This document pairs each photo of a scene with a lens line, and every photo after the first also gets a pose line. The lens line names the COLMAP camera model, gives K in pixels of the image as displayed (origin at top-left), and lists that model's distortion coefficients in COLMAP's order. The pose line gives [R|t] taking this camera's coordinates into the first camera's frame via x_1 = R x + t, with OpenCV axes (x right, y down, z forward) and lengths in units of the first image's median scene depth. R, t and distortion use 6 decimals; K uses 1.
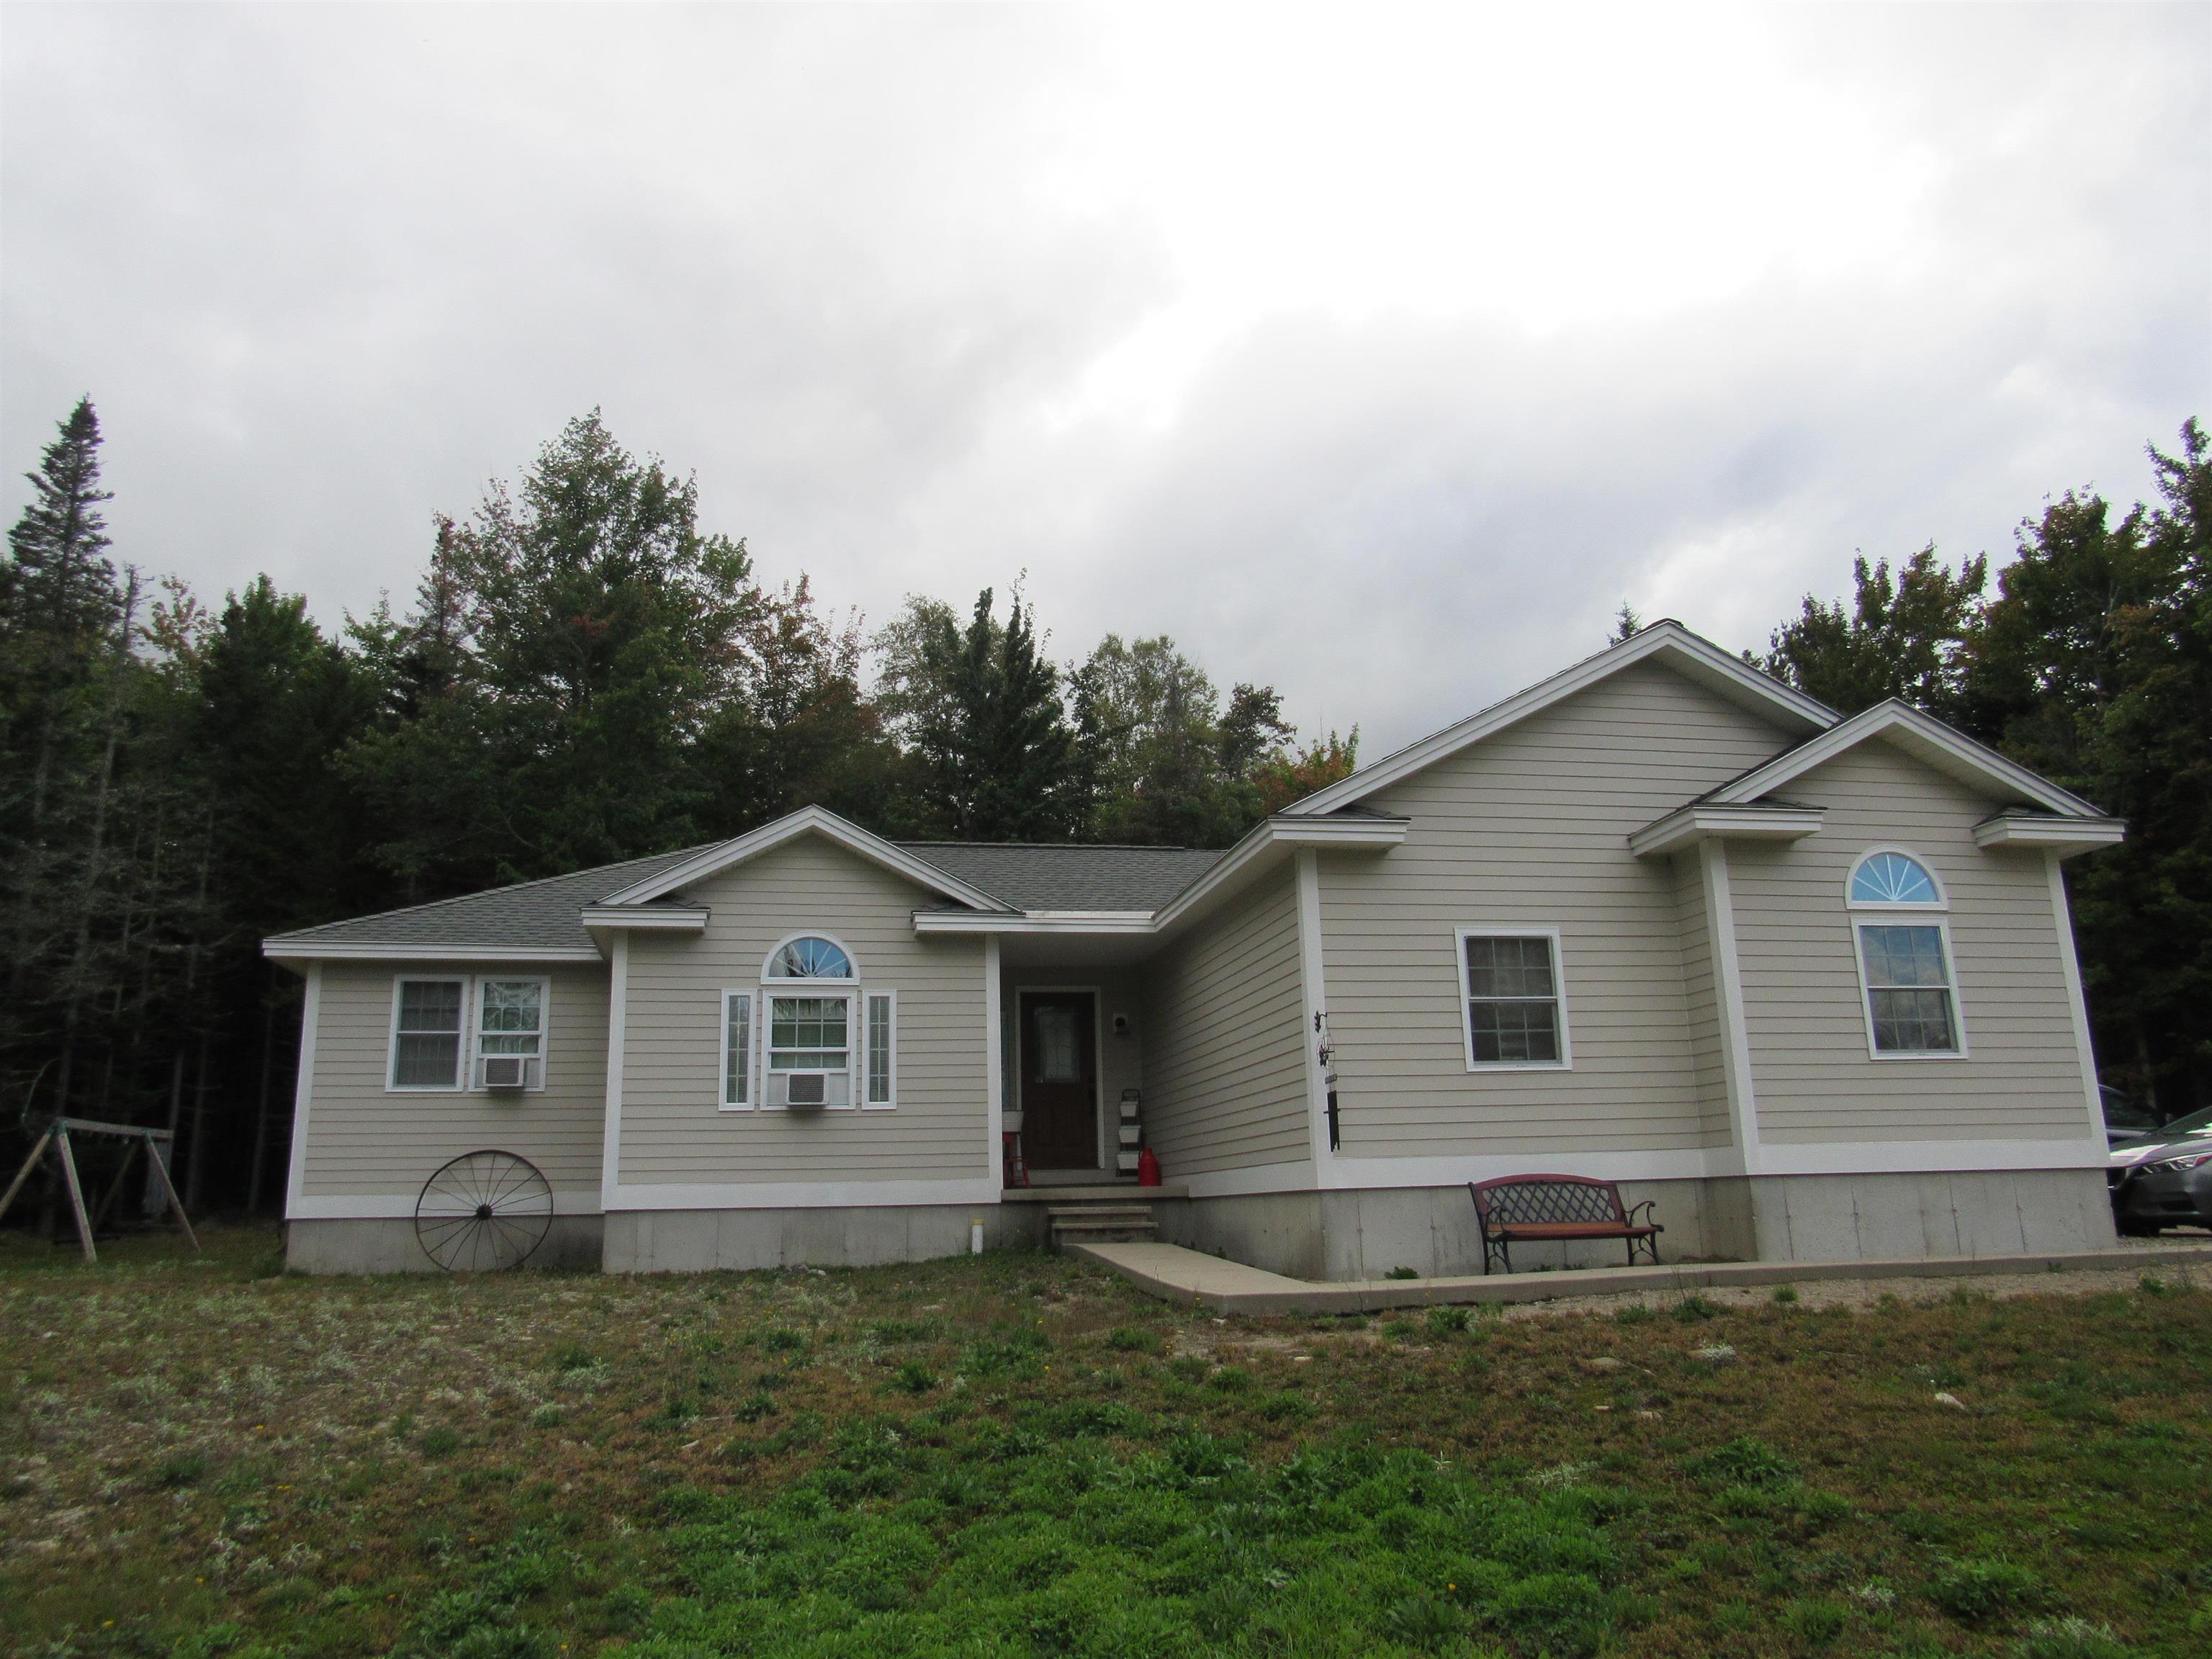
lens RADIAL K [[1568.0, 0, 1106.0], [0, 1568.0, 829.5], [0, 0, 1]] dist [-0.033410, 0.004945]
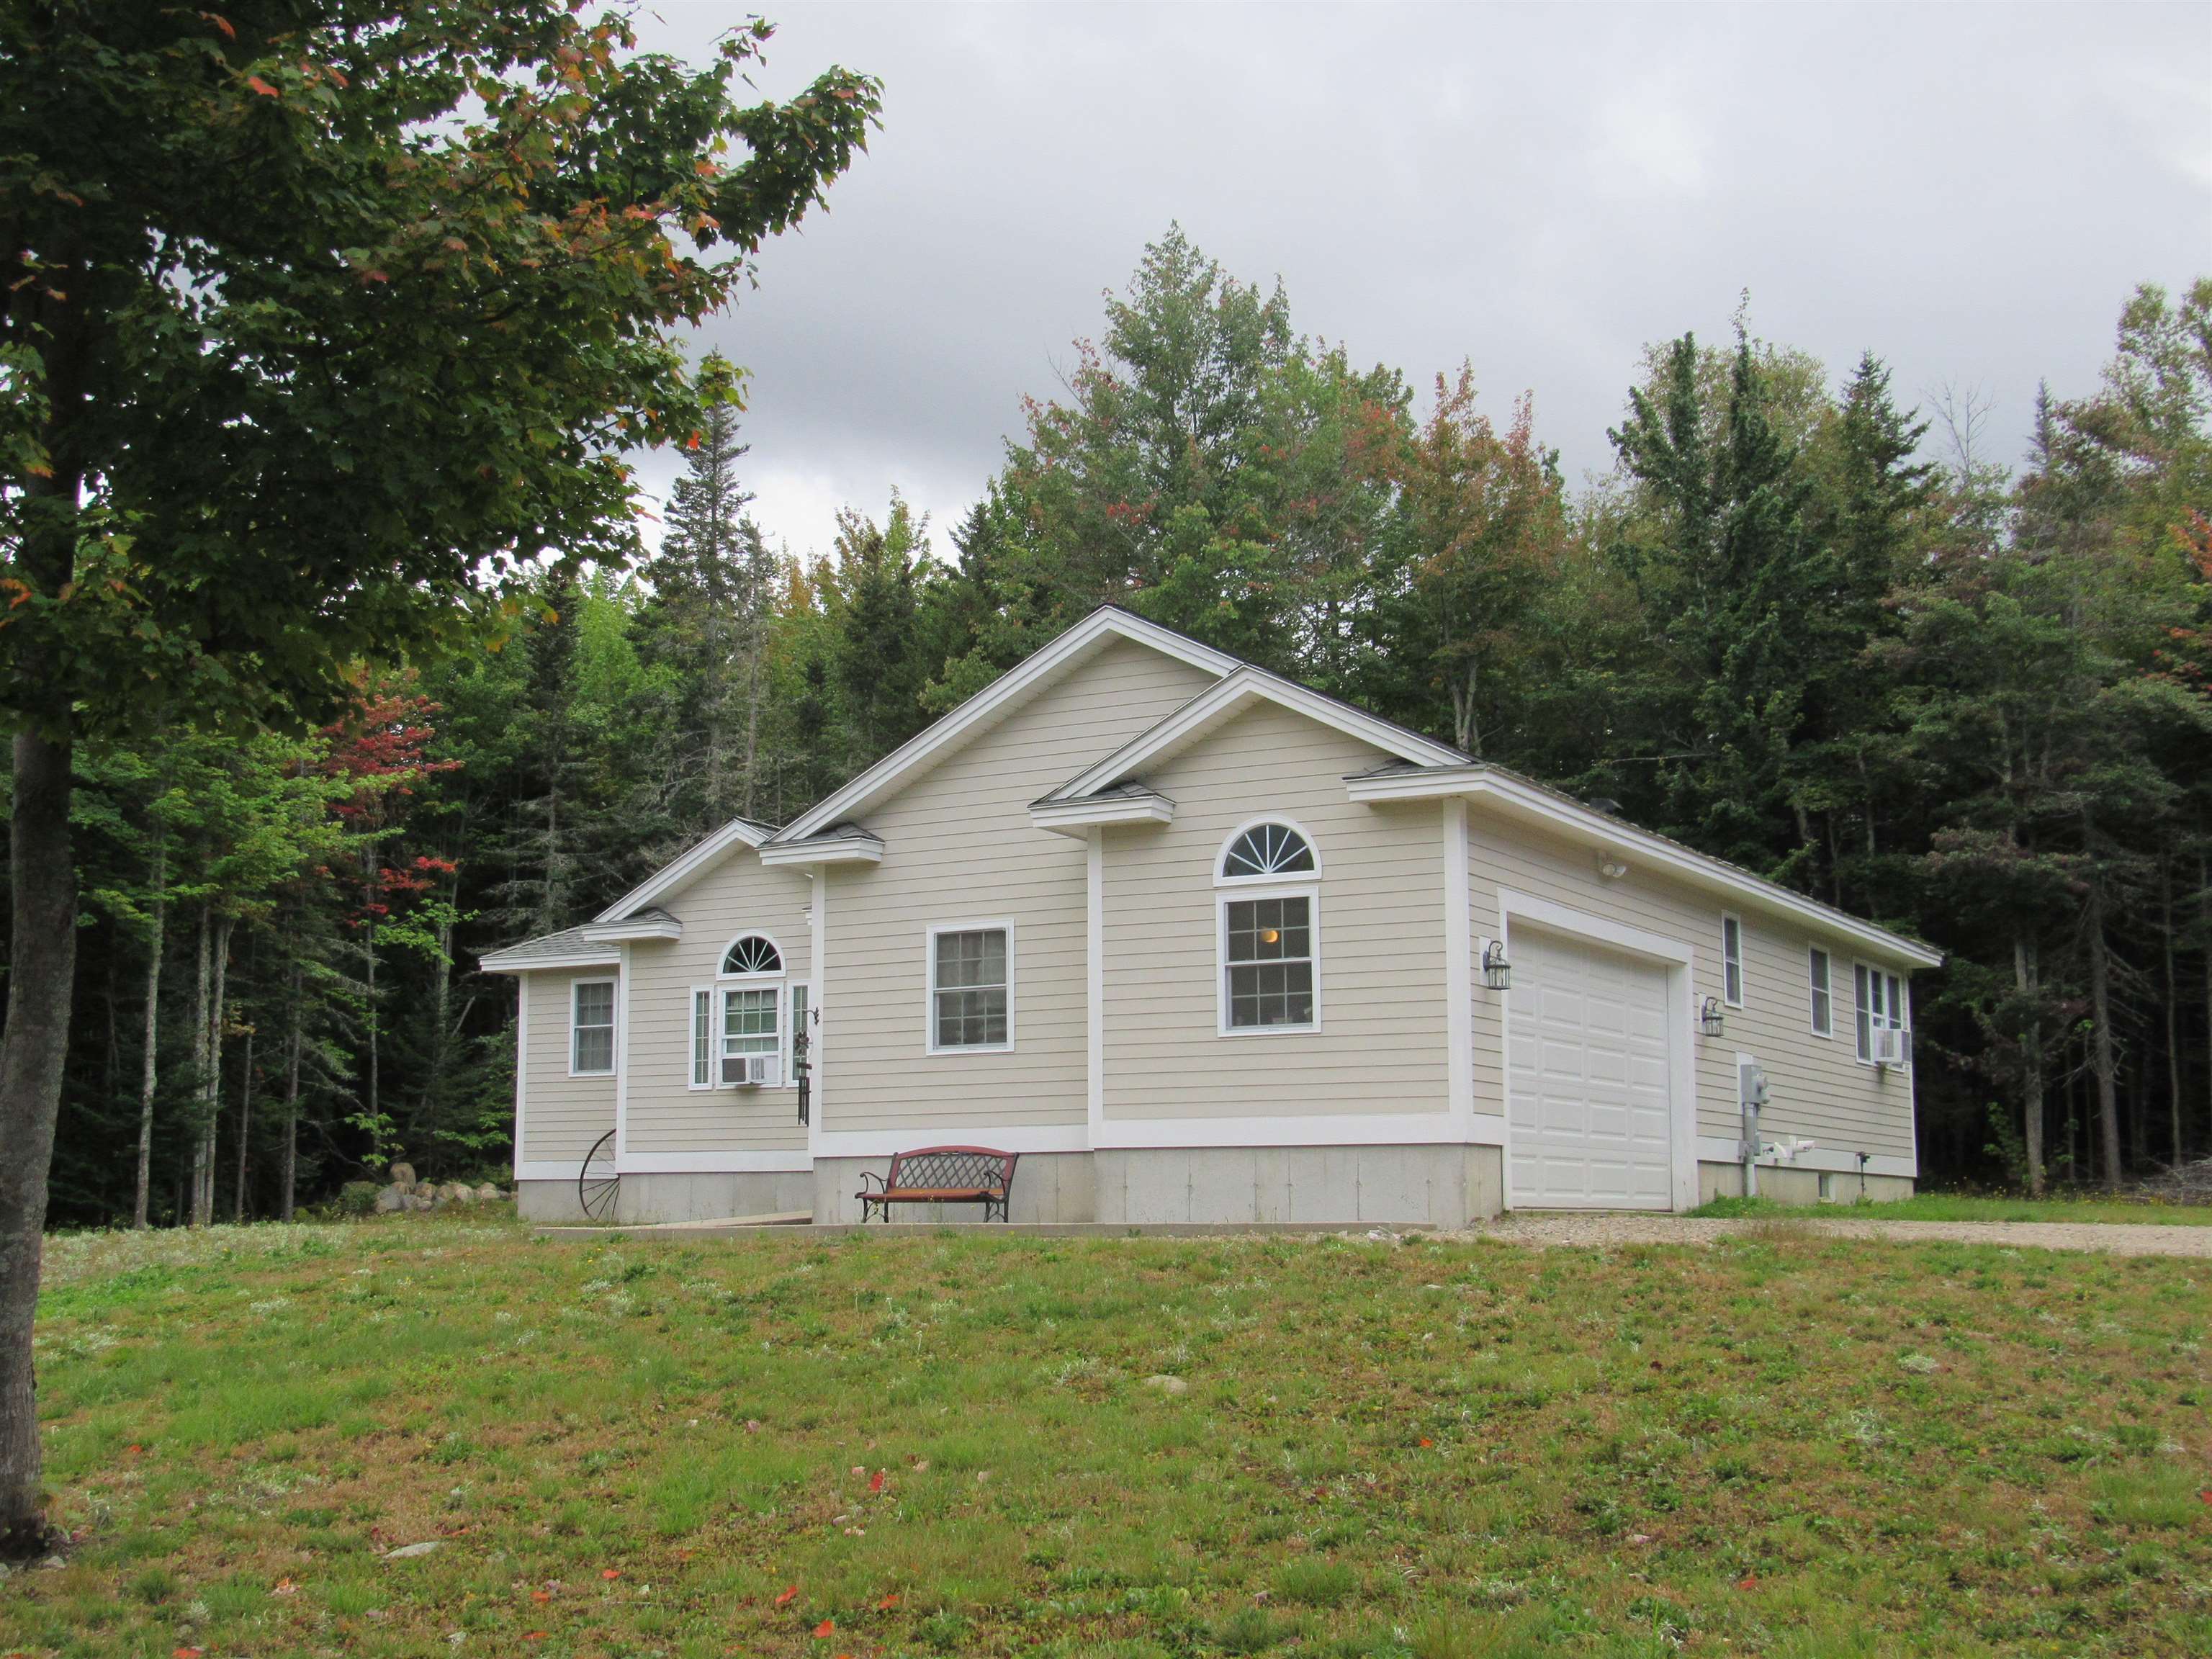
lens RADIAL K [[2623.8, 0, 1102.3], [0, 2623.8, 848.2], [0, 0, 1]] dist [-0.065036, -0.001053]
pose [[0.752647, -0.071694, -0.654509, 1.221118], [0.140813, 0.988582, 0.053639, -0.058505], [0.643190, -0.132534, 0.754149, -0.246297]]
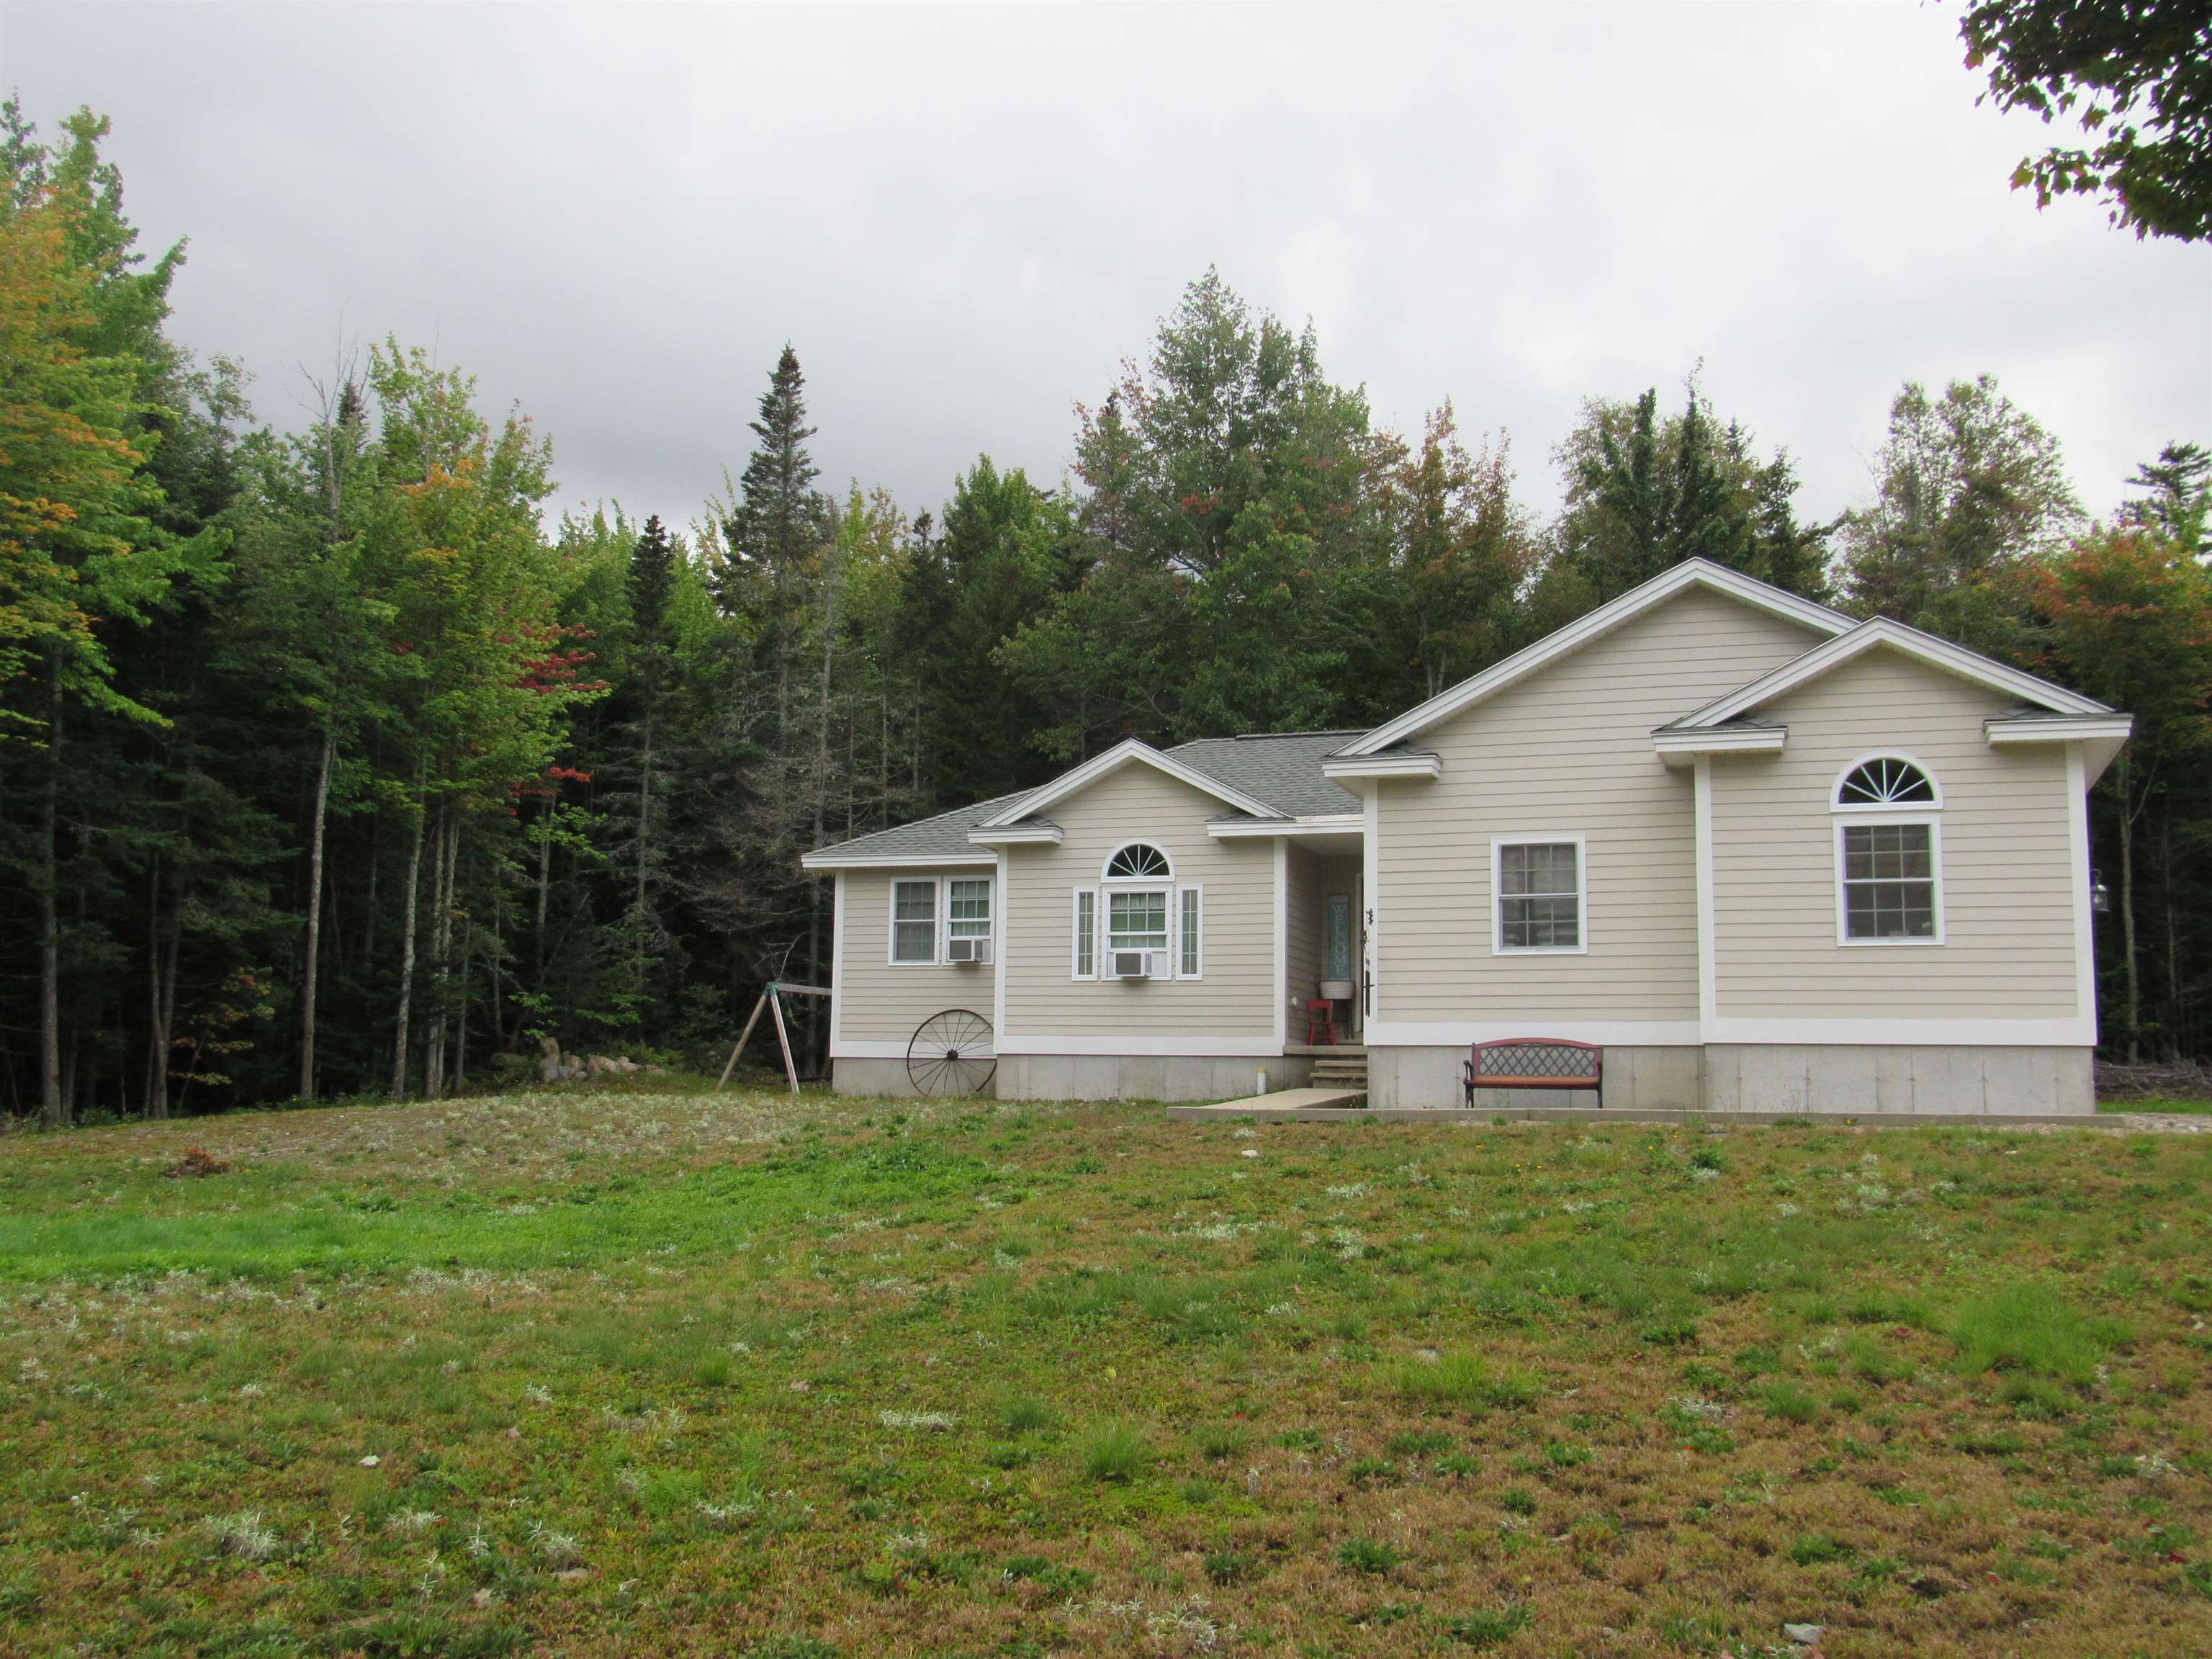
lens RADIAL K [[2063.1, 0, 1106.0], [0, 2063.1, 829.5], [0, 0, 1]] dist [-0.047793, -0.002085]
pose [[0.856021, -0.029815, -0.516080, 0.633554], [0.086331, 0.992560, 0.085855, -0.085809], [0.509681, -0.118047, 0.852227, -0.414267]]
